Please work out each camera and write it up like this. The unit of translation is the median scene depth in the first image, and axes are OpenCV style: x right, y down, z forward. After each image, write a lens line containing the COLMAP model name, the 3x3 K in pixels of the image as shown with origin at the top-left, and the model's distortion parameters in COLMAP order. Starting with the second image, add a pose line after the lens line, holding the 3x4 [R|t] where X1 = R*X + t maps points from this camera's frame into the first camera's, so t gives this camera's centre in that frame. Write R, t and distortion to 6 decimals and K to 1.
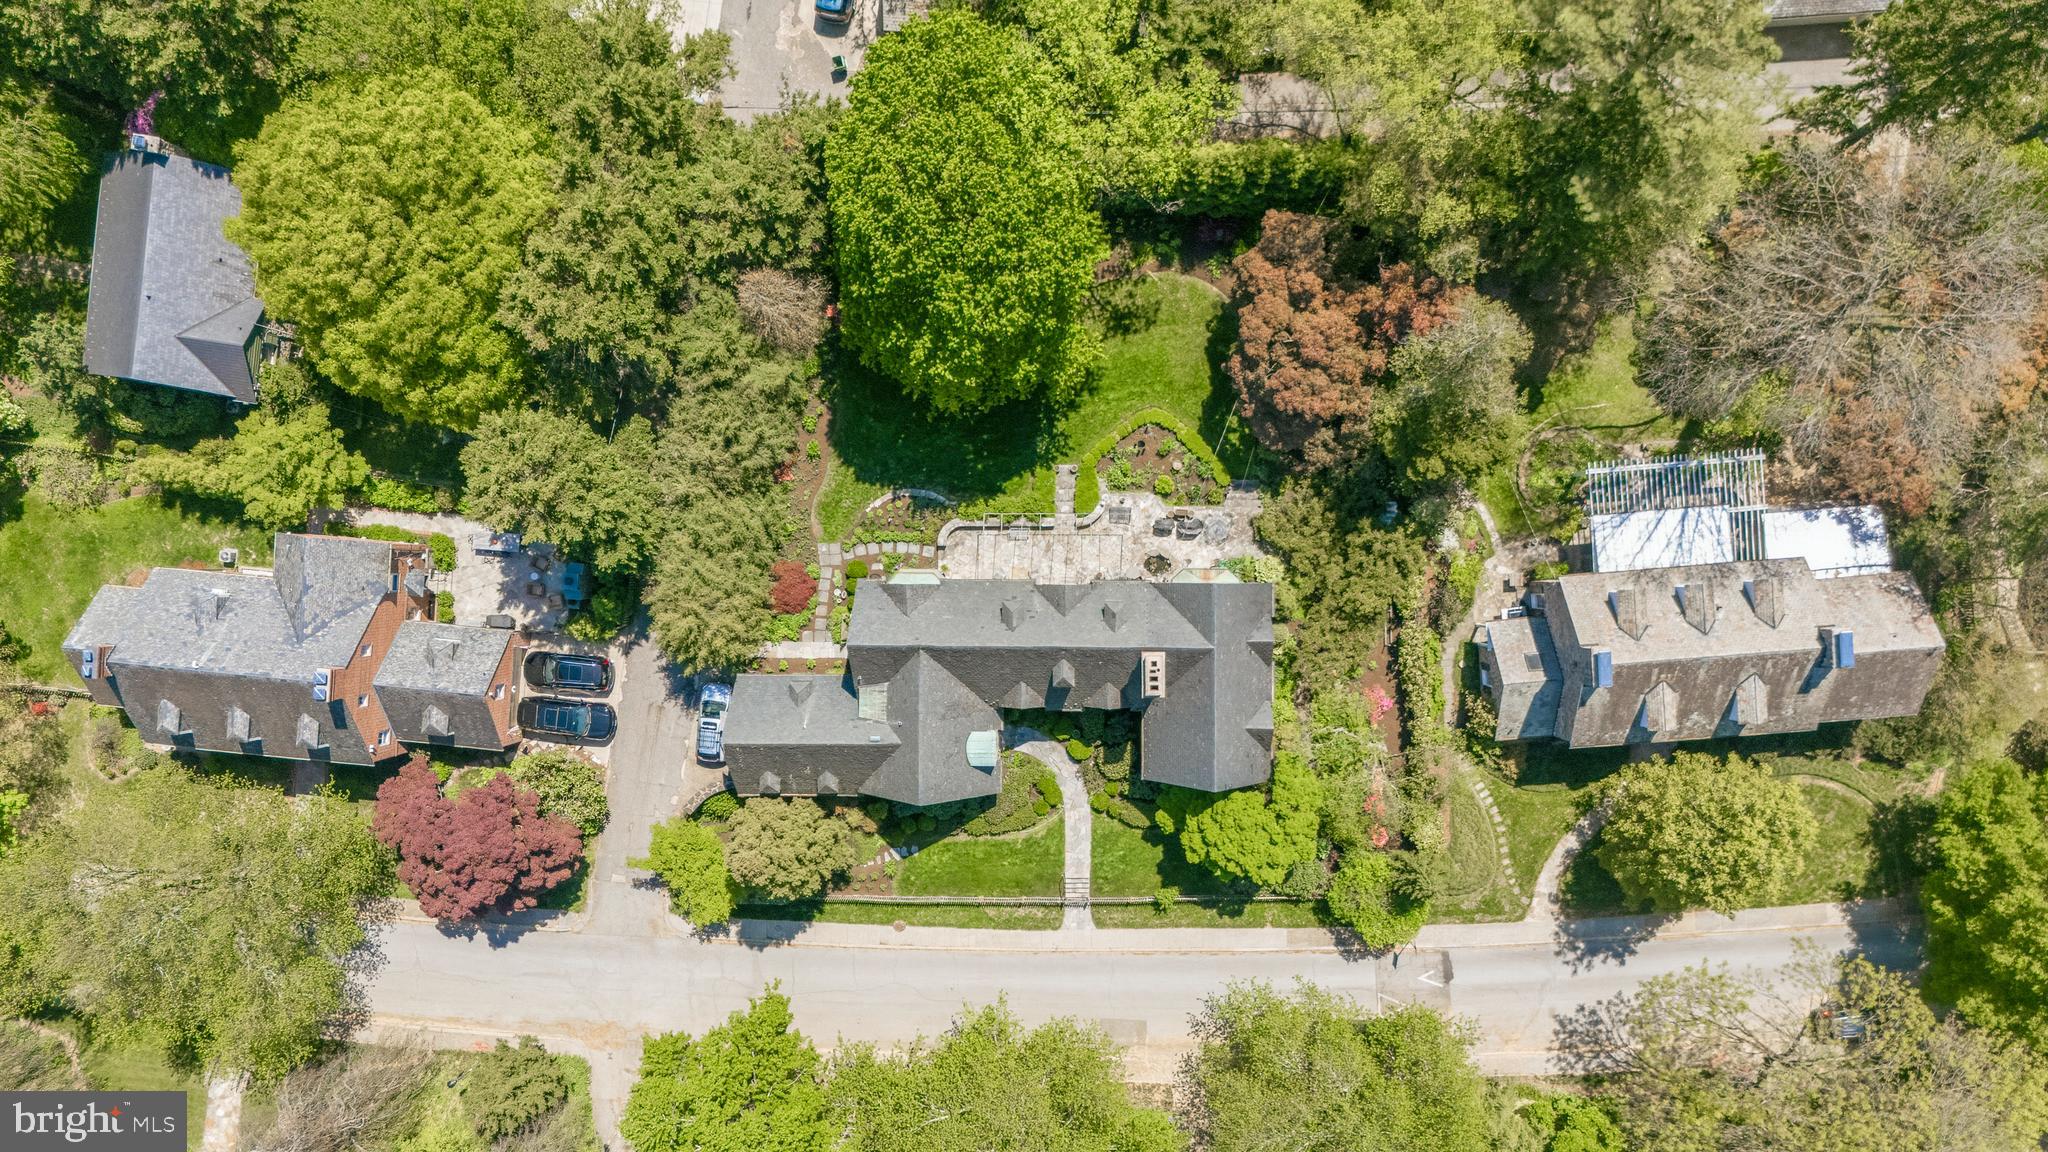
lens RADIAL K [[1519.9, 0, 1036.2], [0, 1519.9, 582.0], [0, 0, 1]] dist [0.054122, -0.004464]
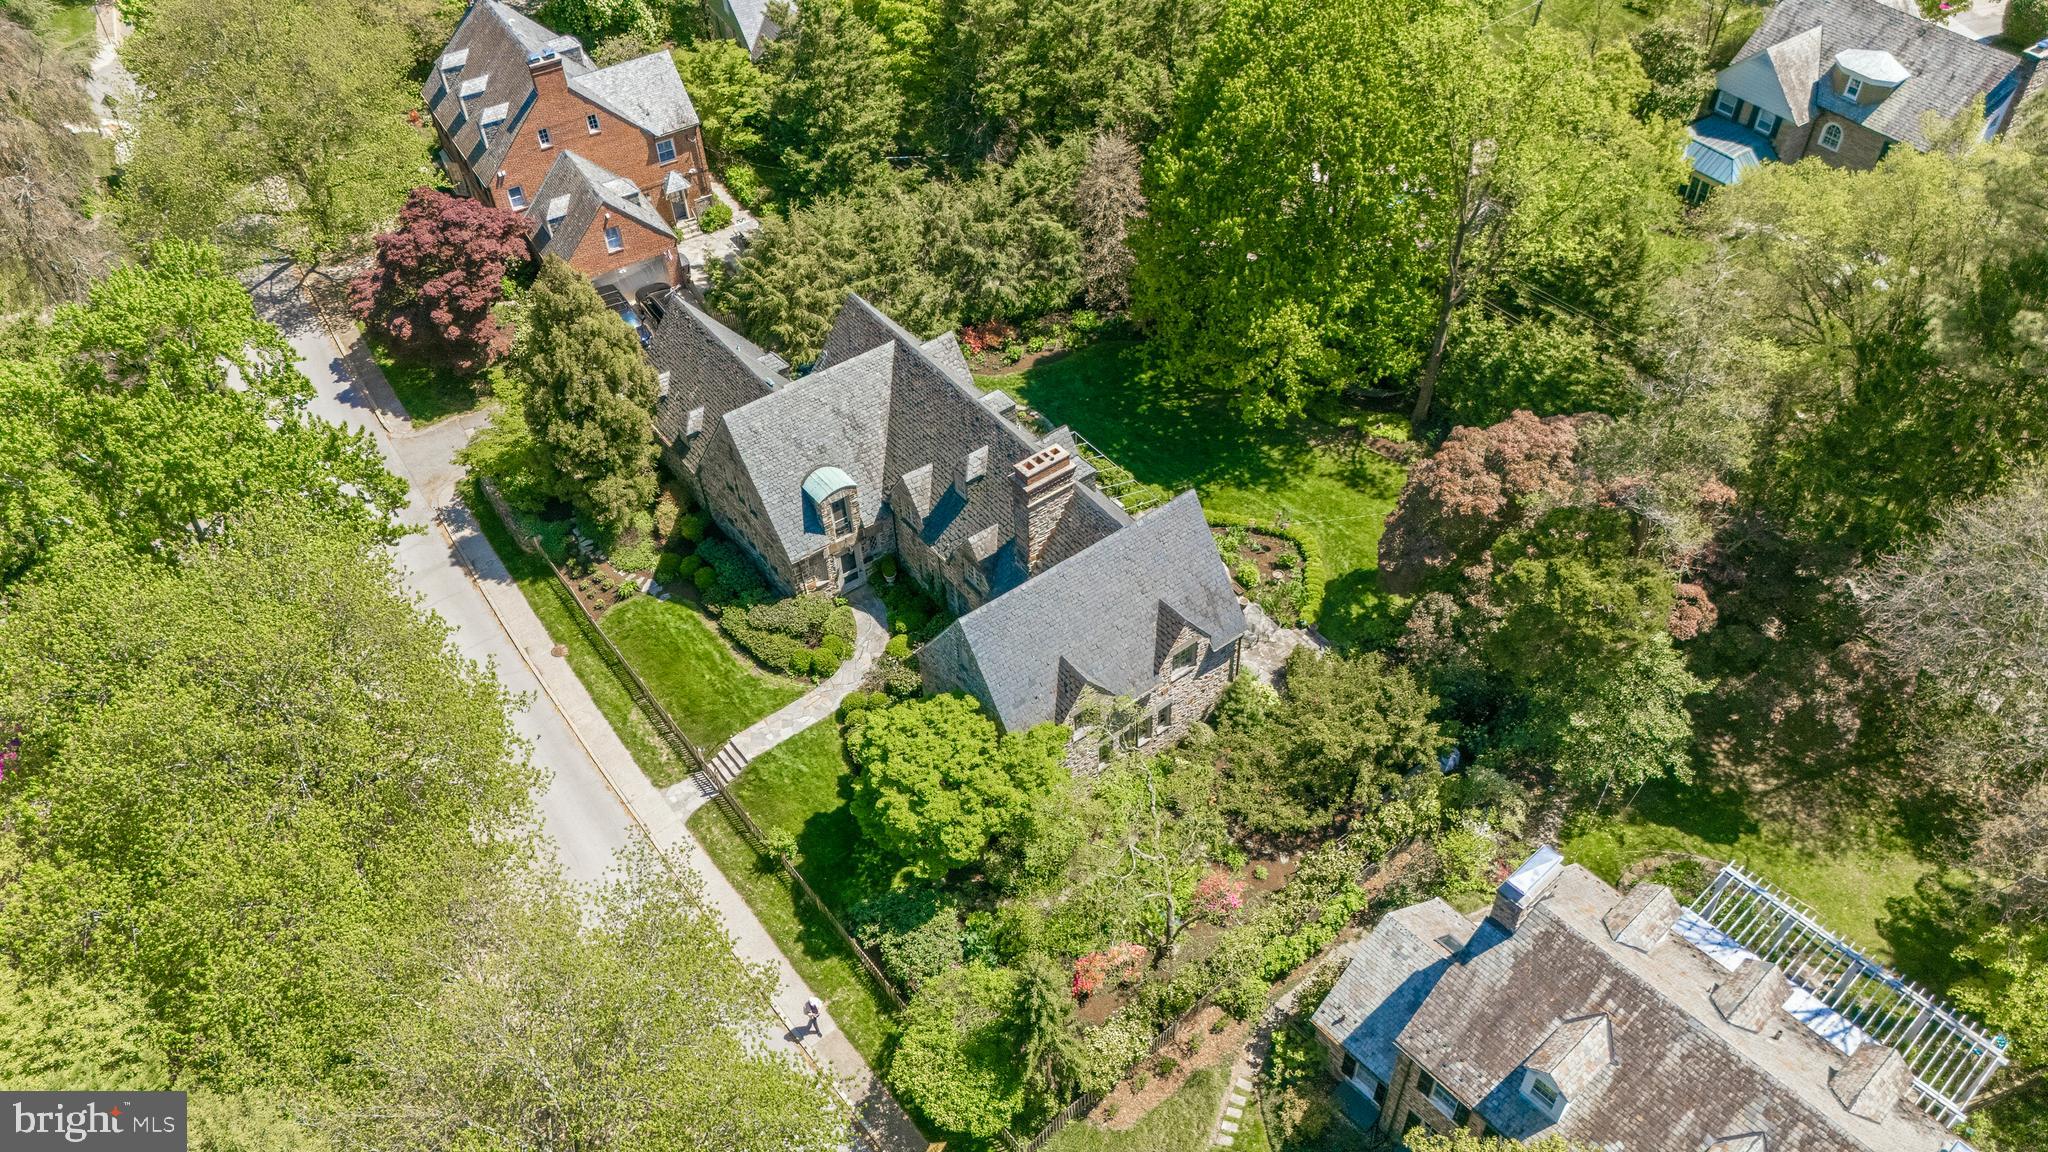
lens RADIAL K [[1519.9, 0, 1036.2], [0, 1519.9, 582.0], [0, 0, 1]] dist [0.054122, -0.004464]
pose [[0.603402, 0.562544, -0.565200, 0.452478], [-0.796512, 0.391037, -0.461149, 0.375215], [-0.038402, 0.728446, 0.684026, 0.473336]]
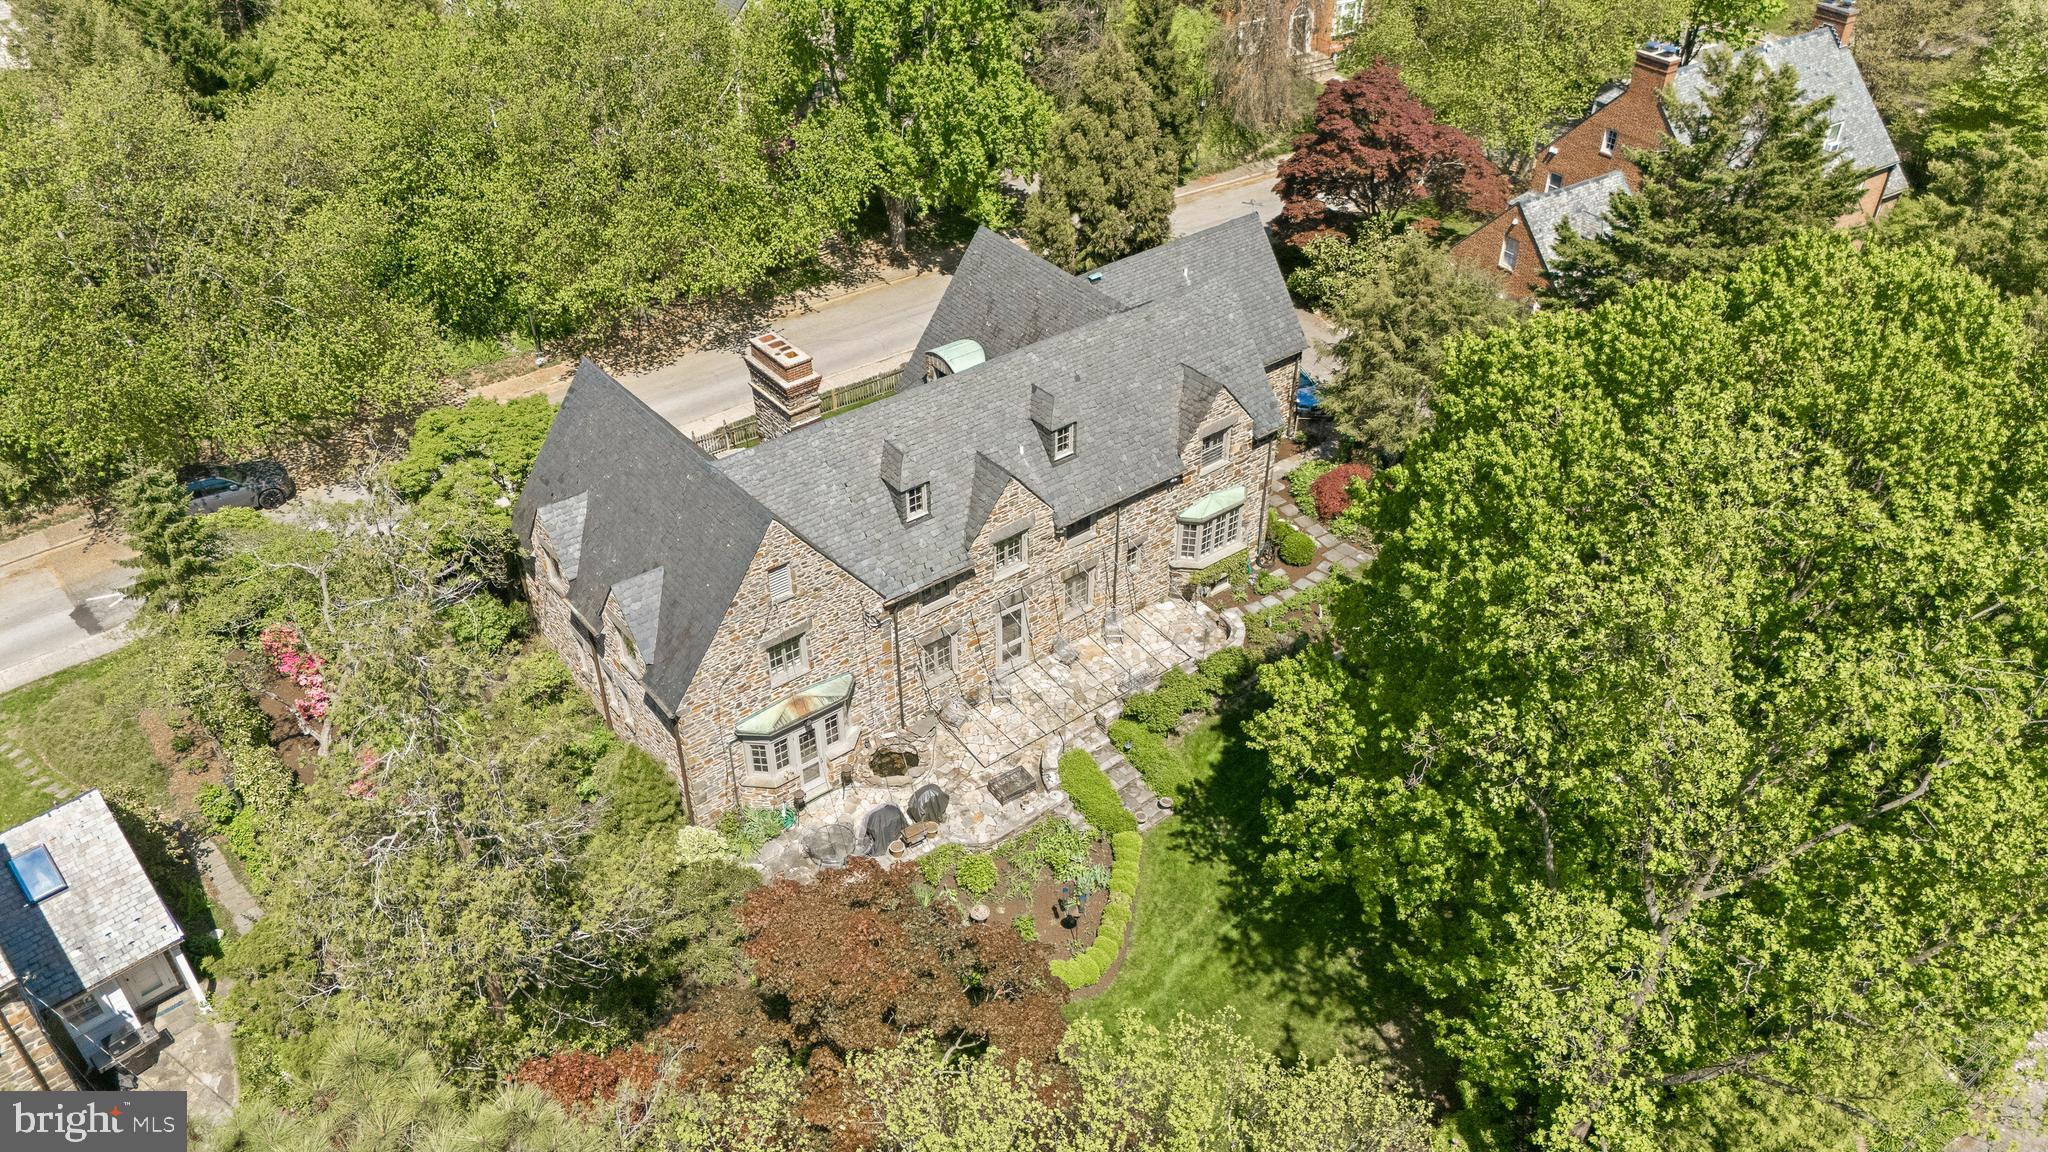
lens RADIAL K [[1519.9, 0, 1036.2], [0, 1519.9, 582.0], [0, 0, 1]] dist [0.054122, -0.004464]
pose [[-0.786531, 0.377200, -0.488966, 0.266604], [-0.616594, -0.523718, 0.587819, -0.304722], [-0.034355, 0.763832, 0.644500, 0.614039]]
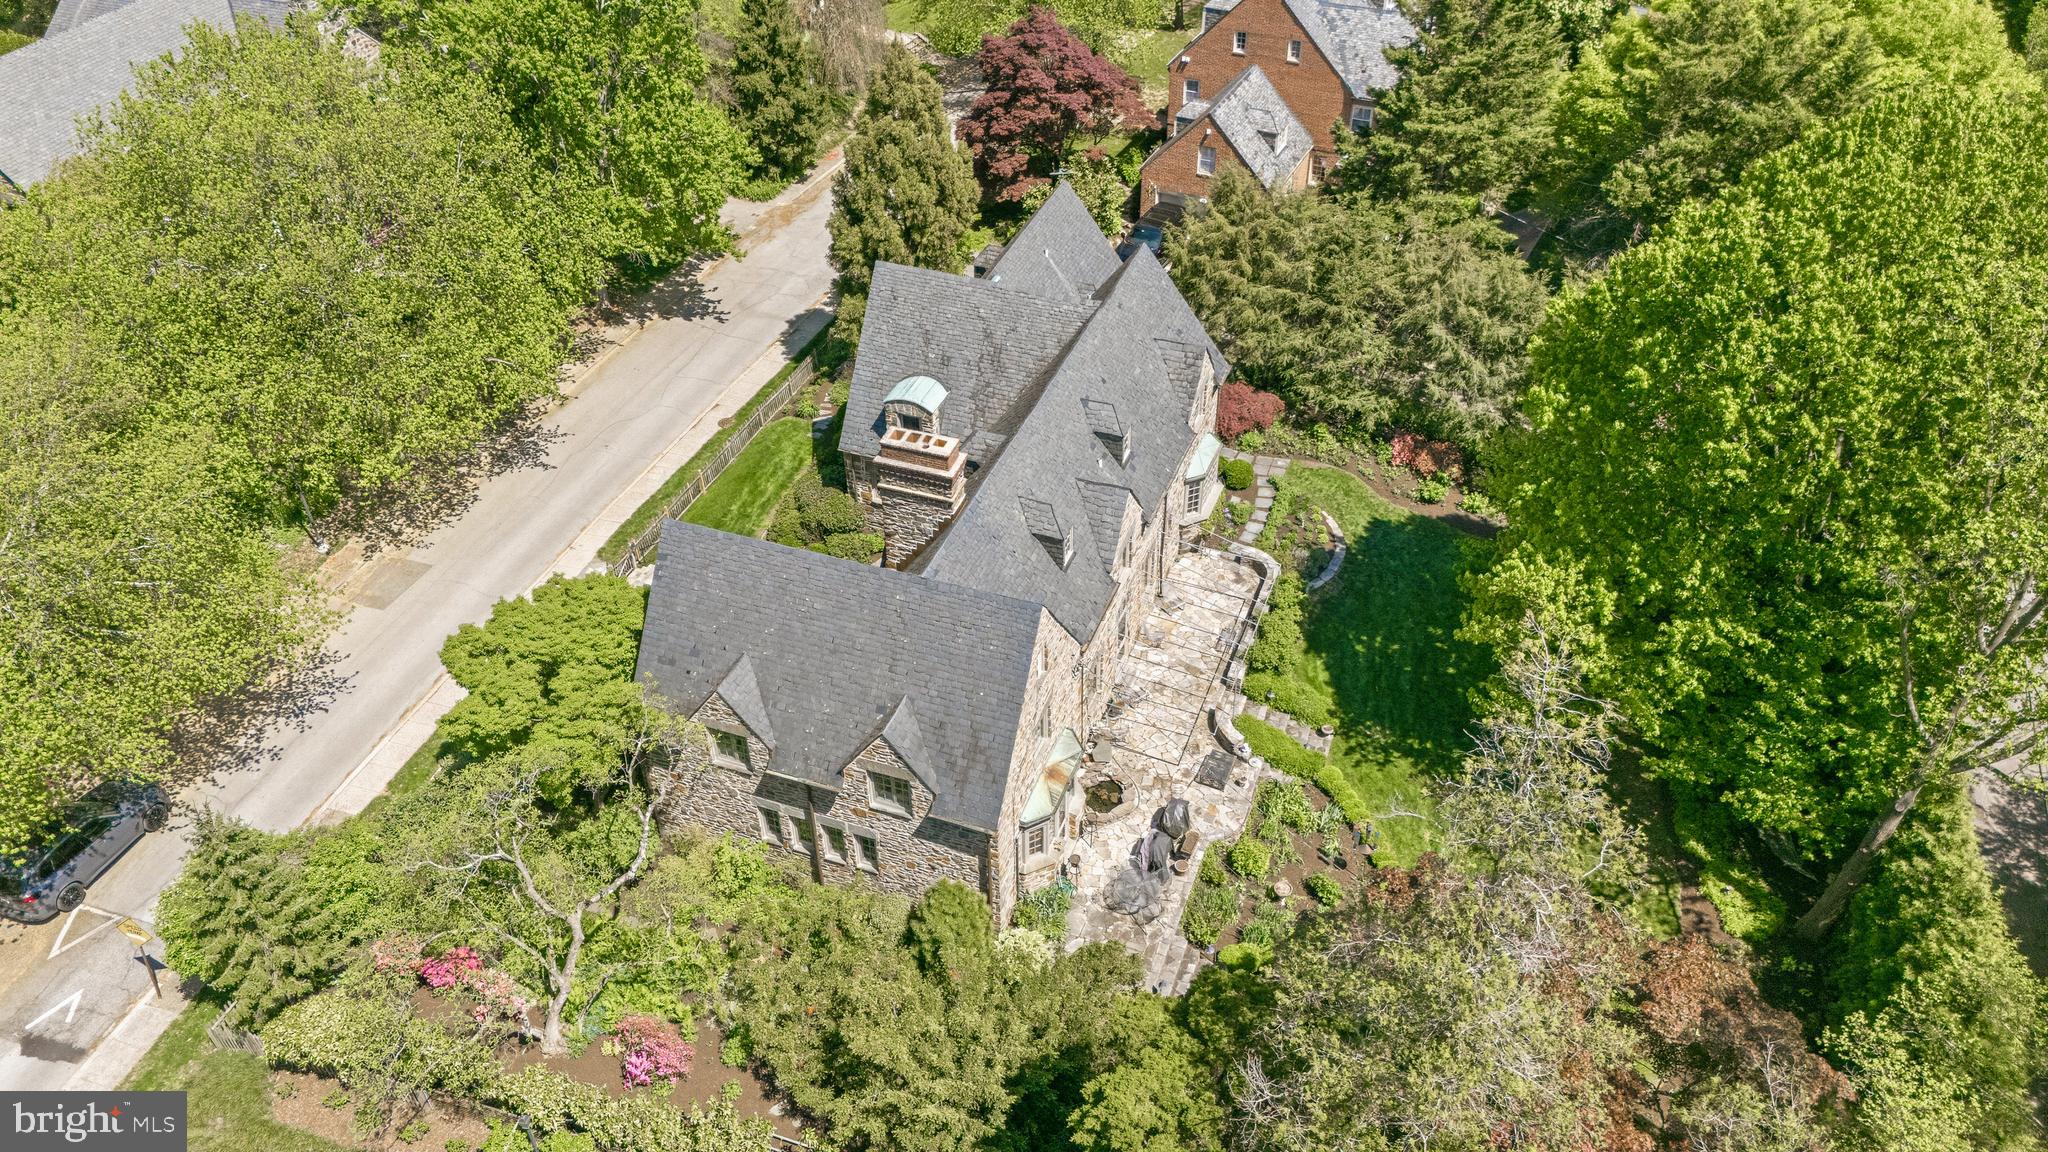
lens RADIAL K [[1519.9, 0, 1036.2], [0, 1519.9, 582.0], [0, 0, 1]] dist [0.054122, -0.004464]
pose [[-0.347633, 0.612664, -0.709785, 0.406979], [-0.936178, -0.268914, 0.226396, -0.085753], [-0.052167, 0.743188, 0.667046, 0.592973]]
